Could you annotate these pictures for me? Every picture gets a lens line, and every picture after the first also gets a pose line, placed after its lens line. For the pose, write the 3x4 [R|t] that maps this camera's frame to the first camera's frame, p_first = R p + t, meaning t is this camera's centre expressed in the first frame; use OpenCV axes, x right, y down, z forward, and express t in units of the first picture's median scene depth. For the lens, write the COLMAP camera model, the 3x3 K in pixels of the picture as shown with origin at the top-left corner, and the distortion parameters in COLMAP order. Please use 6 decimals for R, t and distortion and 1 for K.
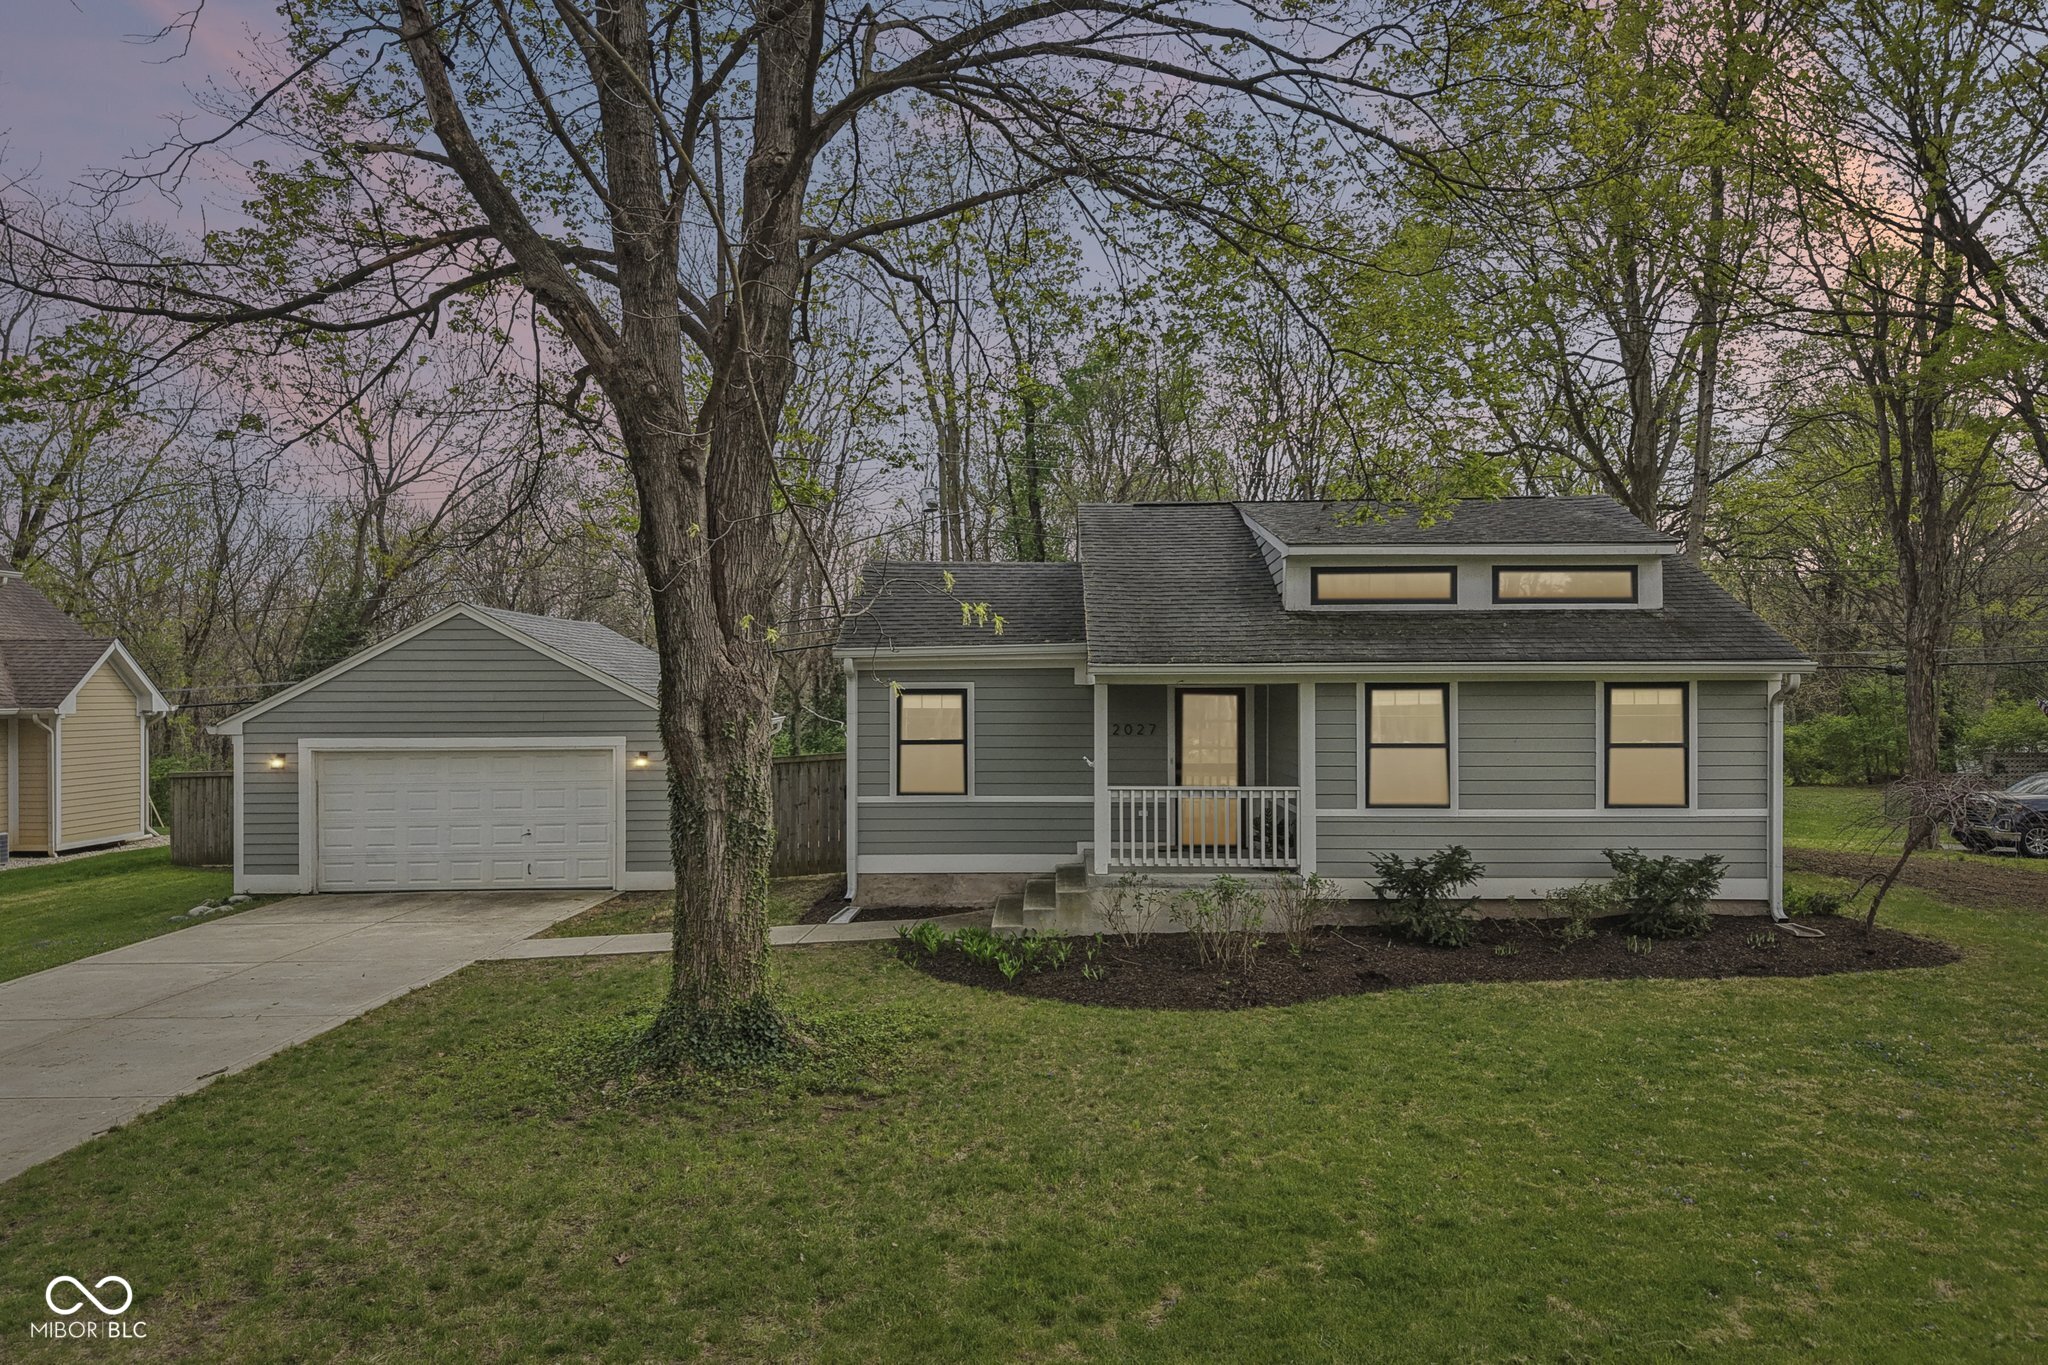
lens RADIAL K [[1366.9, 0, 1025.0], [0, 1366.9, 705.1], [0, 0, 1]] dist [0.048420, 0.000161]
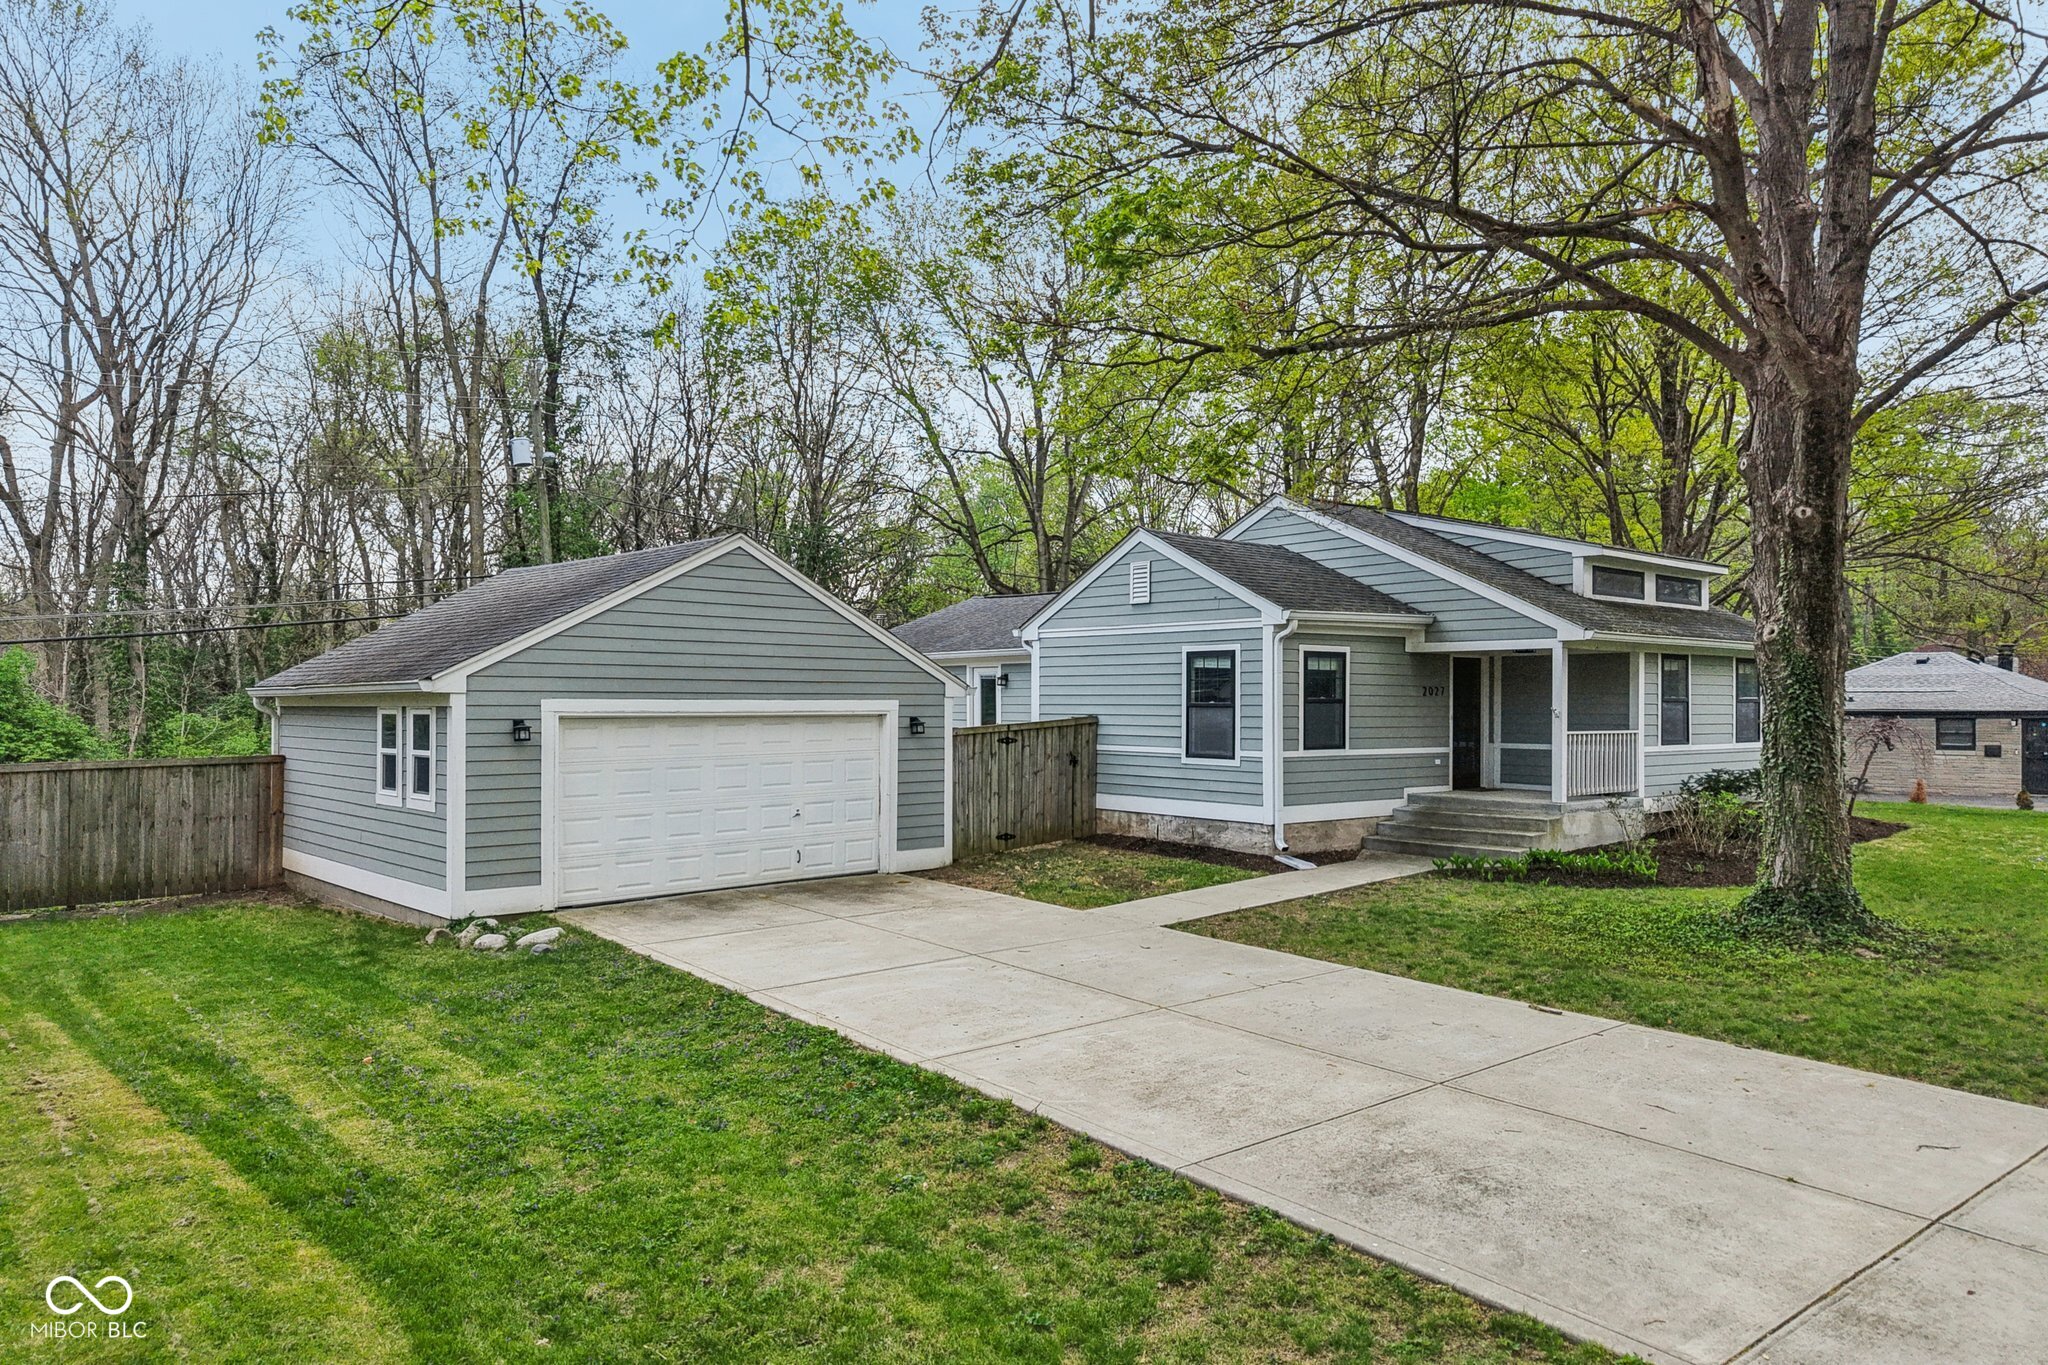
lens RADIAL K [[1394.7, 0, 1024.0], [0, 1394.7, 682.5], [0, 0, 1]] dist [-0.000585, -0.000079]
pose [[0.759102, 0.005778, 0.650946, -0.974145], [-0.006526, 0.999978, -0.001266, 0.015340], [-0.650939, -0.003287, 0.759123, 0.313301]]
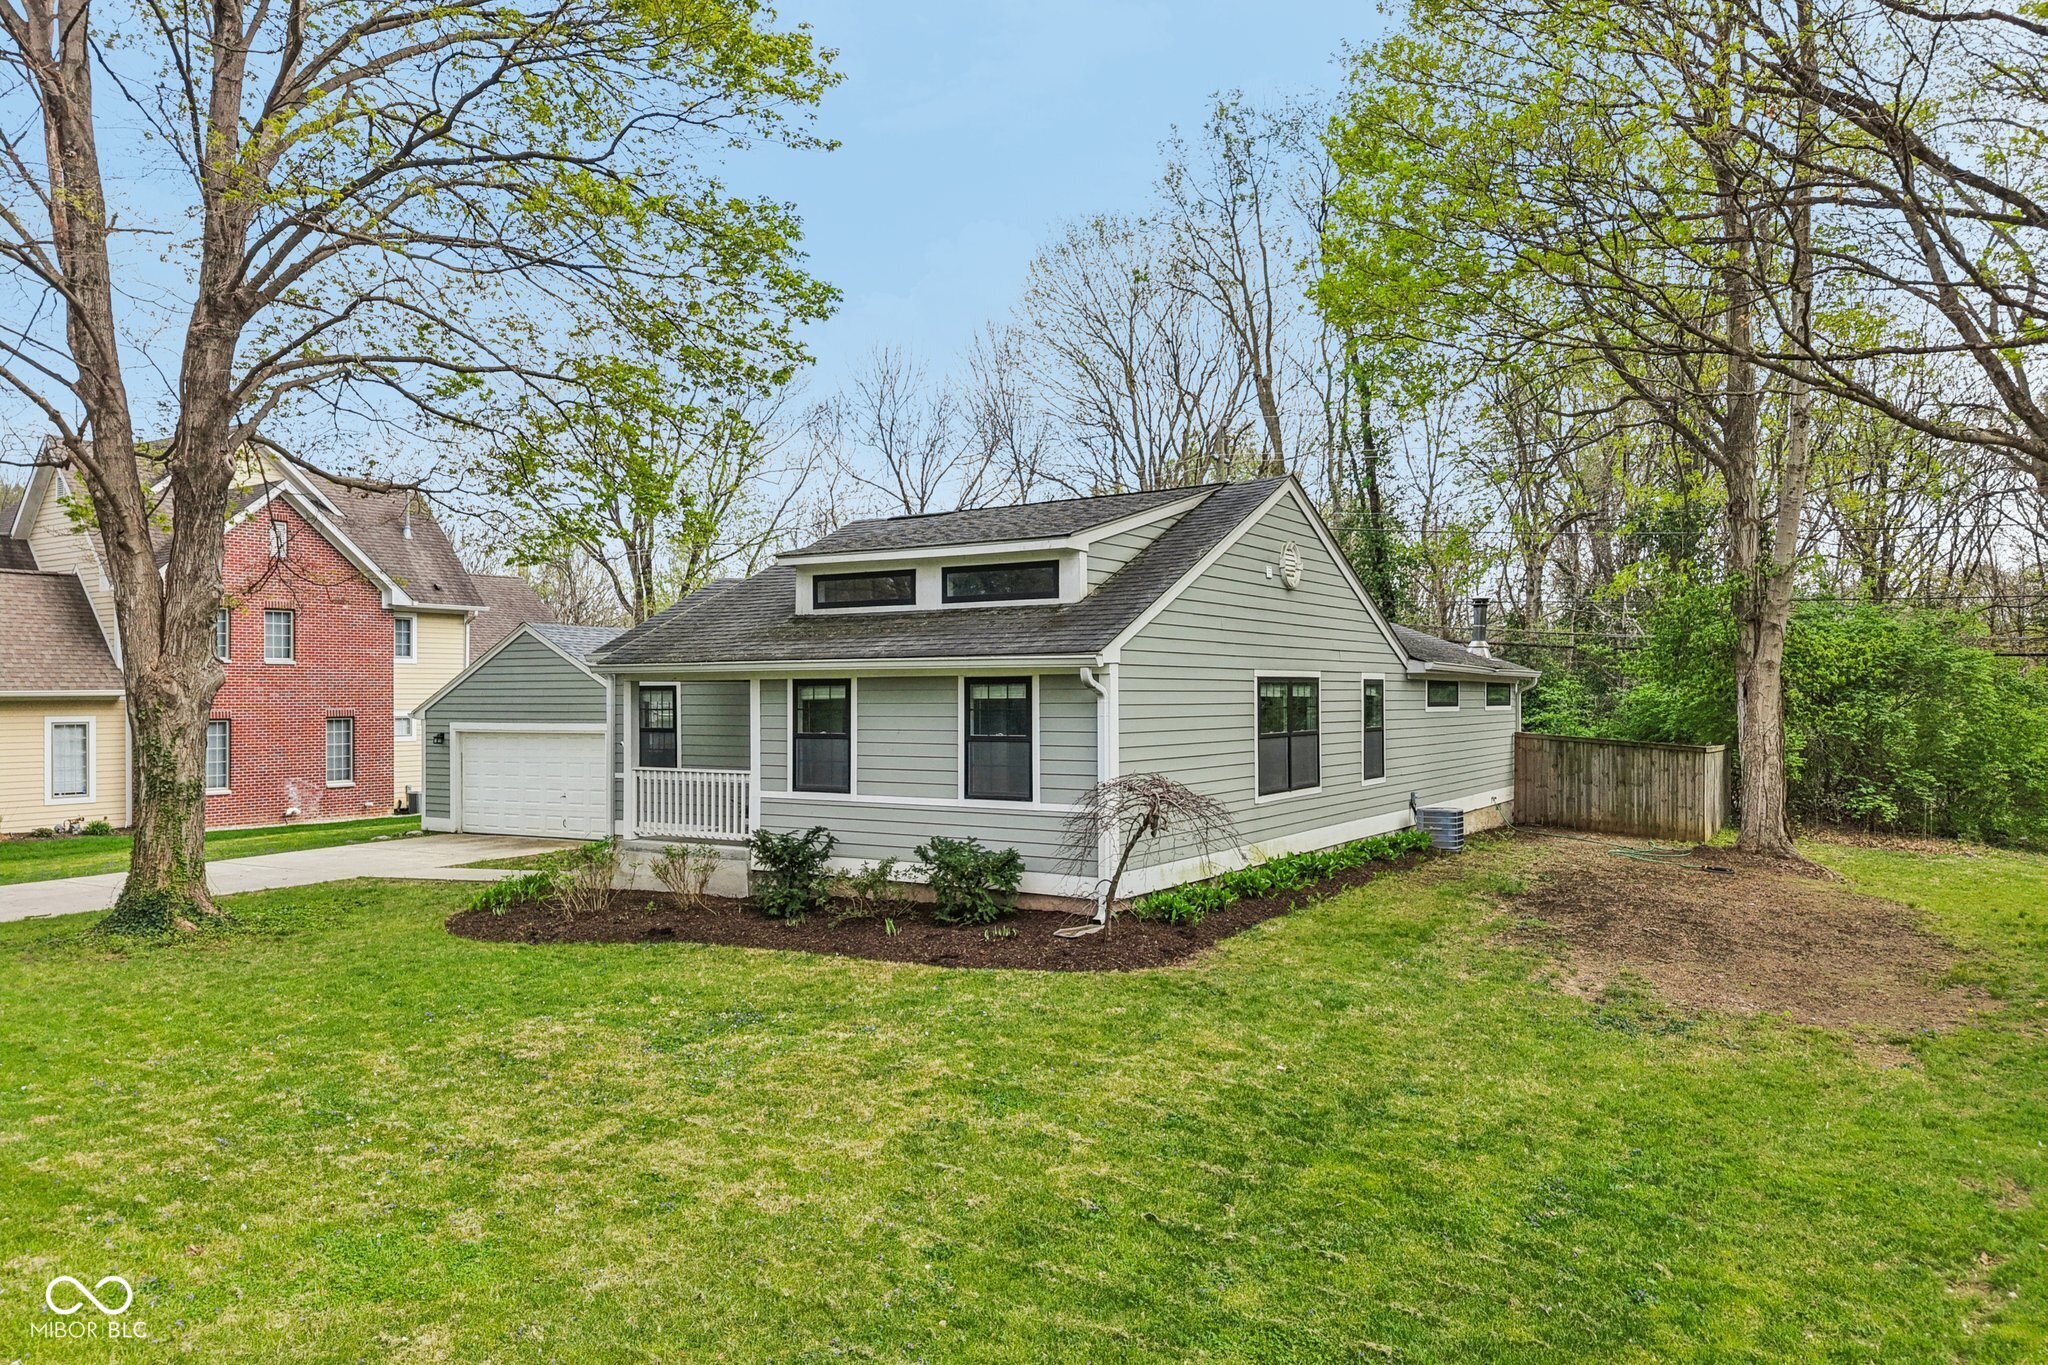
lens RADIAL K [[1394.7, 0, 1024.0], [0, 1394.7, 682.5], [0, 0, 1]] dist [-0.000585, -0.000079]
pose [[0.839433, -0.006536, -0.543423, 0.891615], [-0.002731, 0.999864, -0.016245, 0.003812], [0.543456, 0.015121, 0.839301, 0.126524]]
